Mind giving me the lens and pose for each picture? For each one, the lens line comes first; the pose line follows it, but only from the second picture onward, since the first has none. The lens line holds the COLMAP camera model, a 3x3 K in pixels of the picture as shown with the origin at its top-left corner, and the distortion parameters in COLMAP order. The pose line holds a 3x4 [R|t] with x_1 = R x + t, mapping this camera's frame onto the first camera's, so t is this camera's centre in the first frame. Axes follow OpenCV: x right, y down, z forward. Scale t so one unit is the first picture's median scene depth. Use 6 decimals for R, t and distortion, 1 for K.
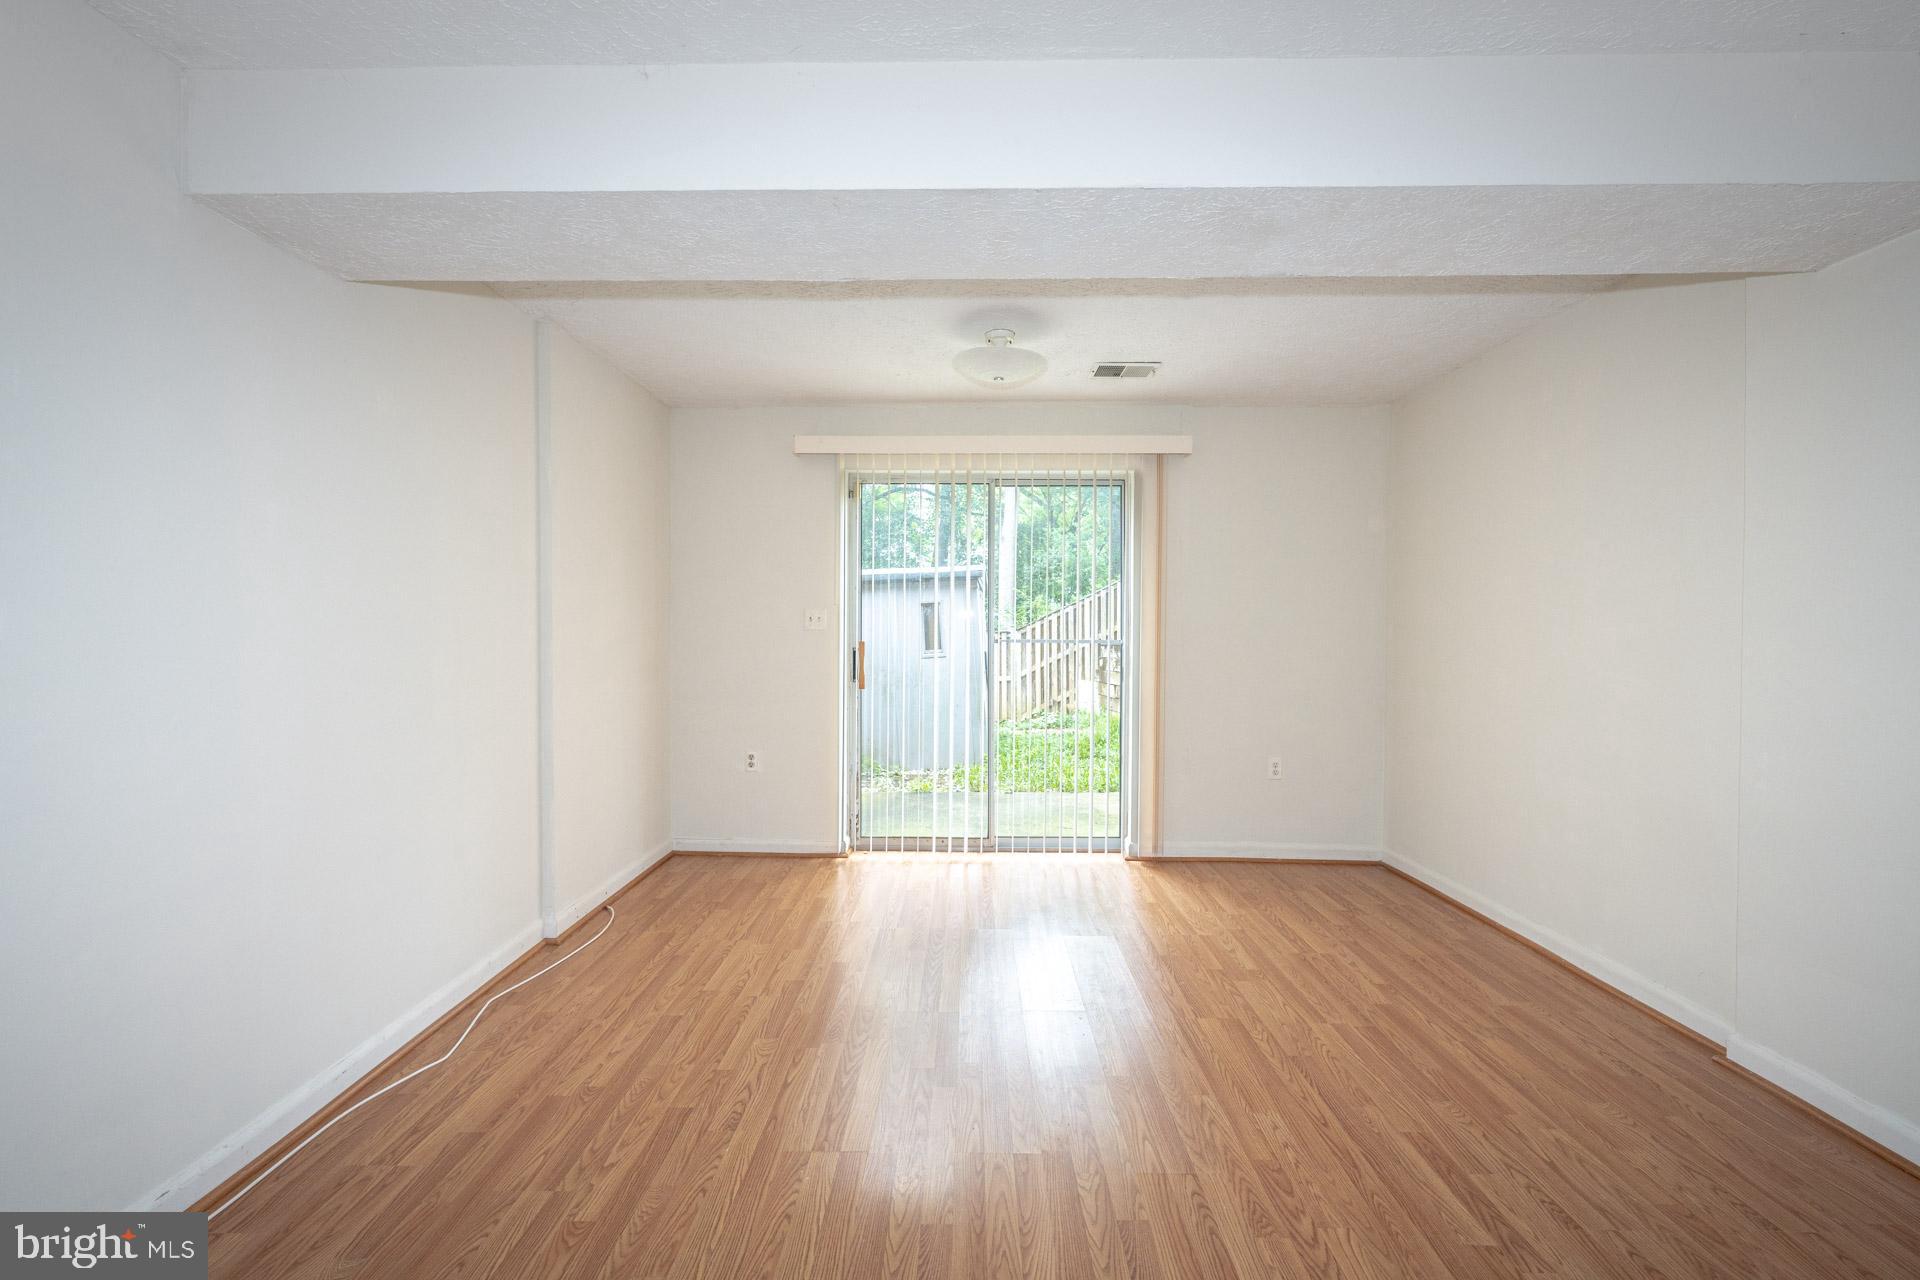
lens RADIAL K [[755.2, 0, 960.1], [0, 755.2, 632.4], [0, 0, 1]] dist [0.000373, 0.000026]
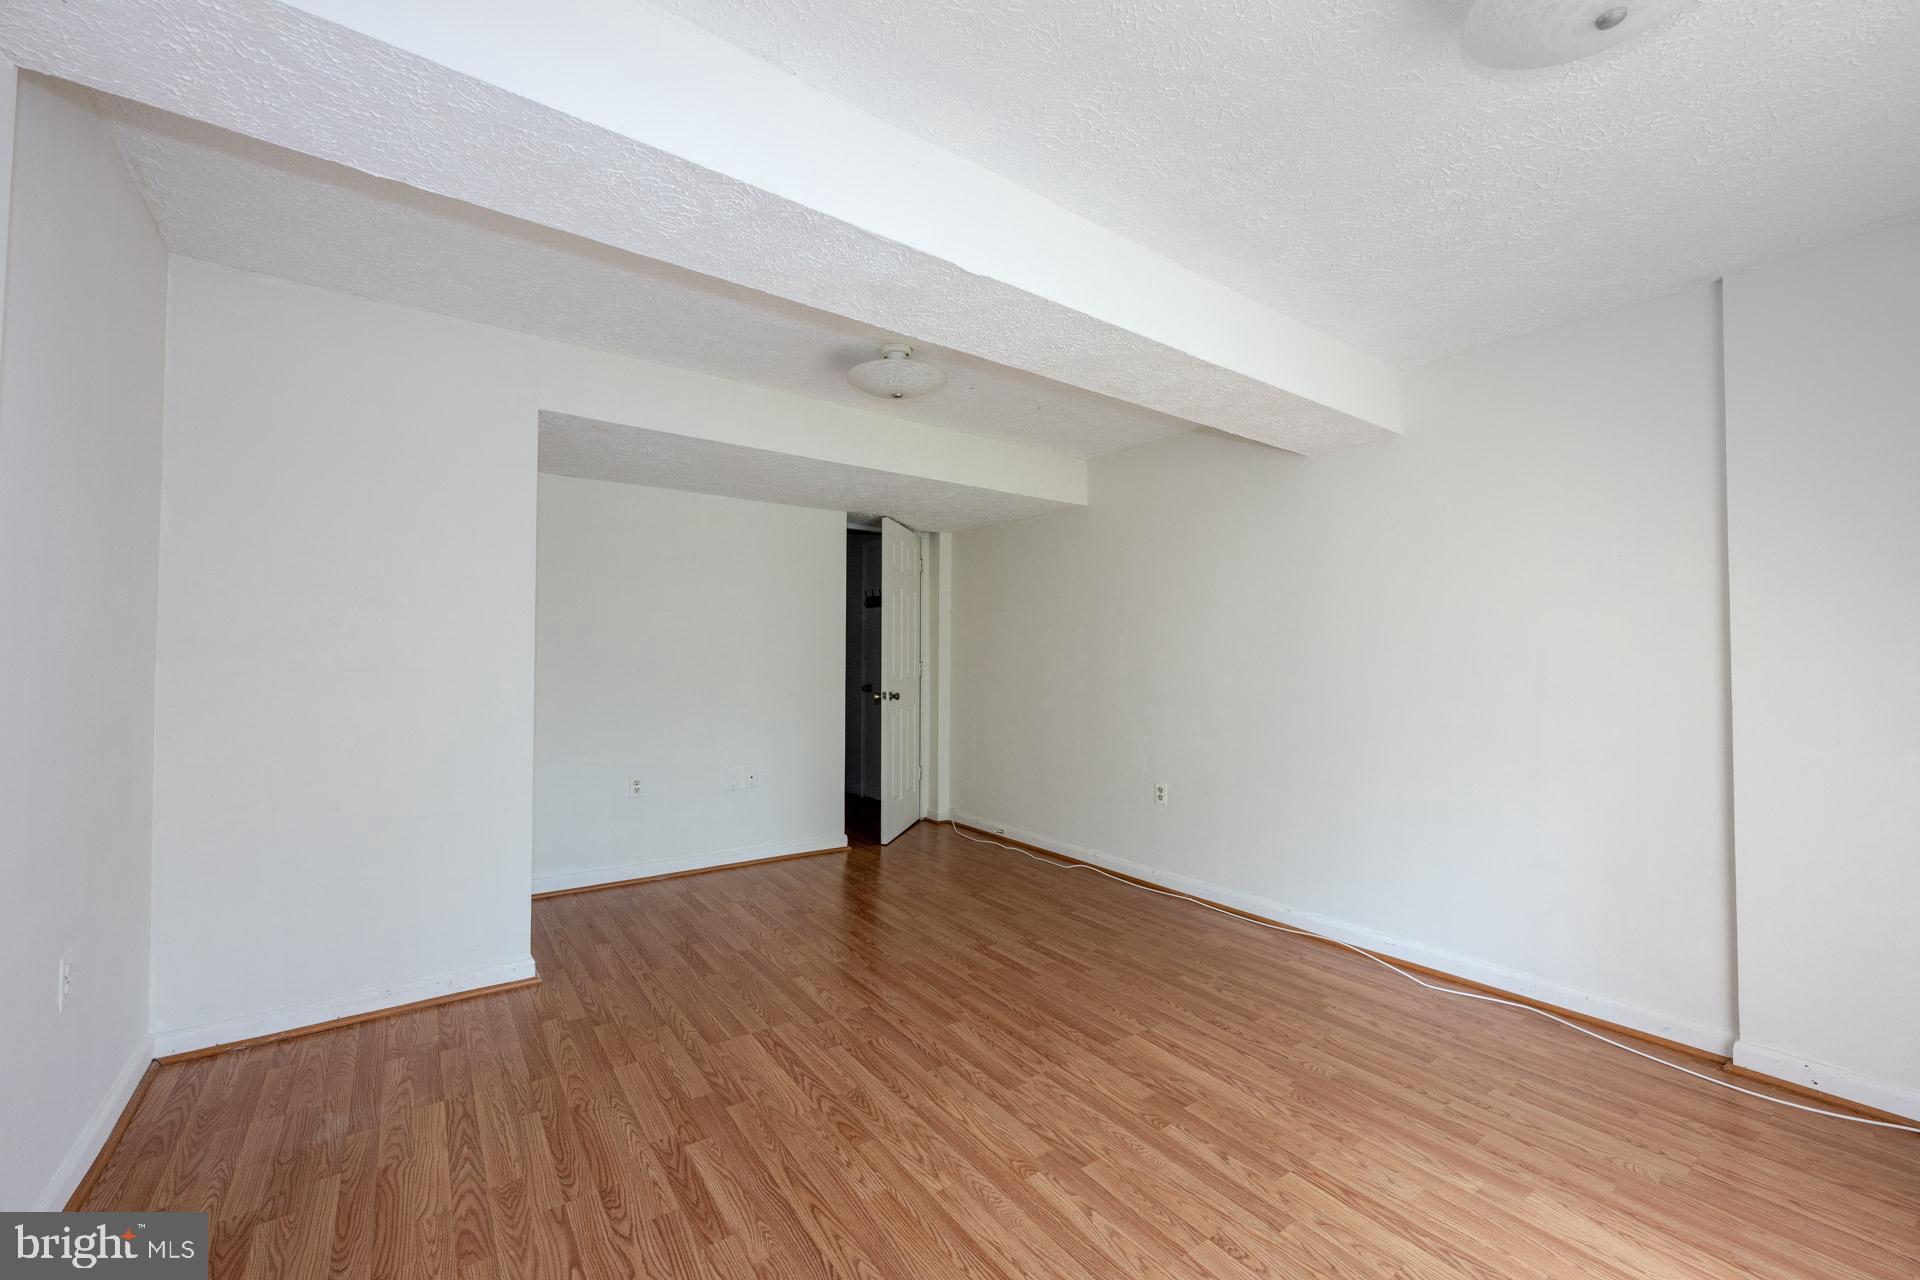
lens RADIAL K [[755.2, 0, 957.8], [0, 755.2, 643.5], [0, 0, 1]] dist [0.000373, 0.000026]
pose [[-0.798510, -0.019897, -0.601653, 0.935687], [-0.013990, 0.999797, -0.014496, -0.000457], [0.601820, -0.003158, -0.798626, 1.895960]]
